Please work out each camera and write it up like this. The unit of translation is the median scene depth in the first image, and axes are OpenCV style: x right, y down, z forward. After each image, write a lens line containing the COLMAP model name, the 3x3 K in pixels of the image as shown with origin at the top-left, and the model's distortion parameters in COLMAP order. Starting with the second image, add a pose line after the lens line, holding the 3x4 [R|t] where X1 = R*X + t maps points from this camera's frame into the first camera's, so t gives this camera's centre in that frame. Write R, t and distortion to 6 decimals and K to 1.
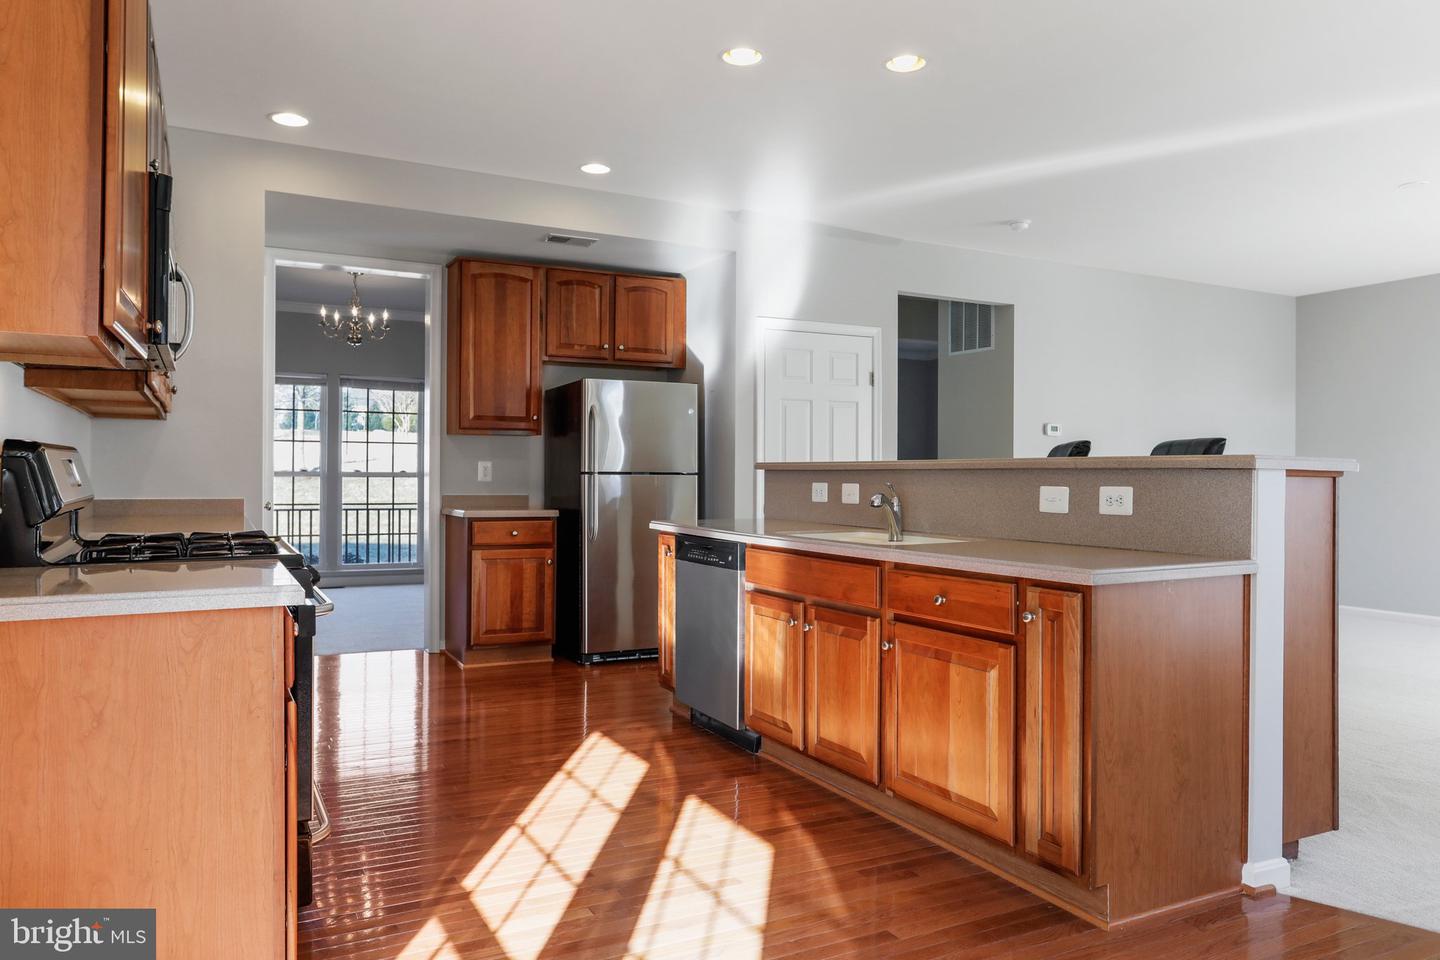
lens RADIAL K [[998.0, 0, 718.2], [0, 998.0, 483.1], [0, 0, 1]] dist [-0.005252, 0.000397]
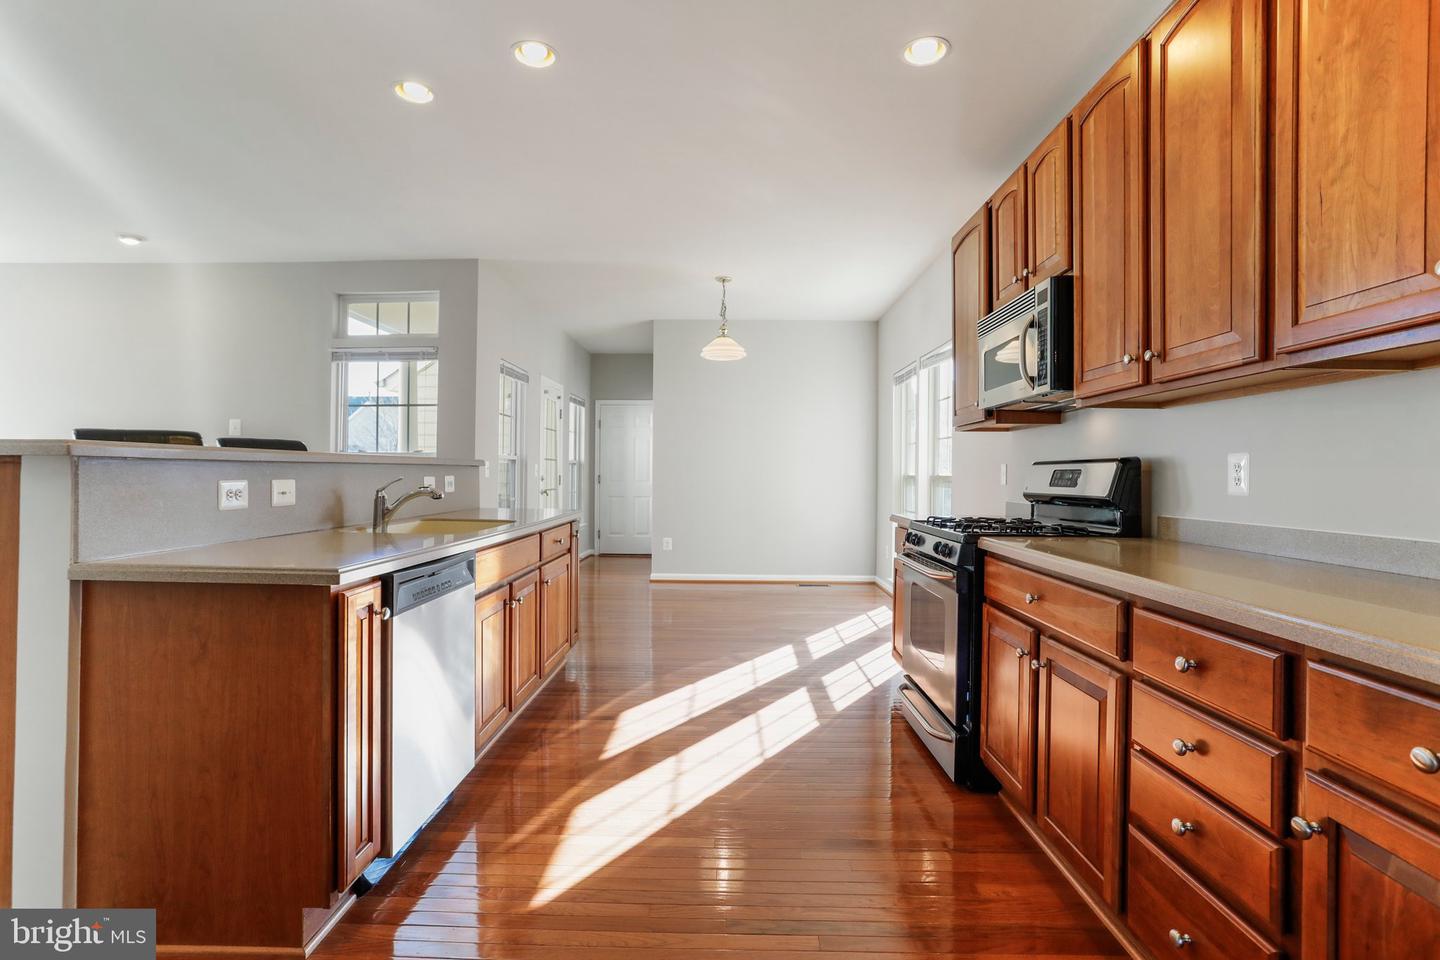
lens RADIAL K [[701.7, 0, 718.4], [0, 701.7, 467.9], [0, 0, 1]] dist [-0.011481, 0.005327]
pose [[-0.880619, 0.005015, 0.473799, -0.460973], [0.001033, 0.999962, -0.008664, -0.003912], [-0.473824, -0.007140, -0.880591, 1.467142]]
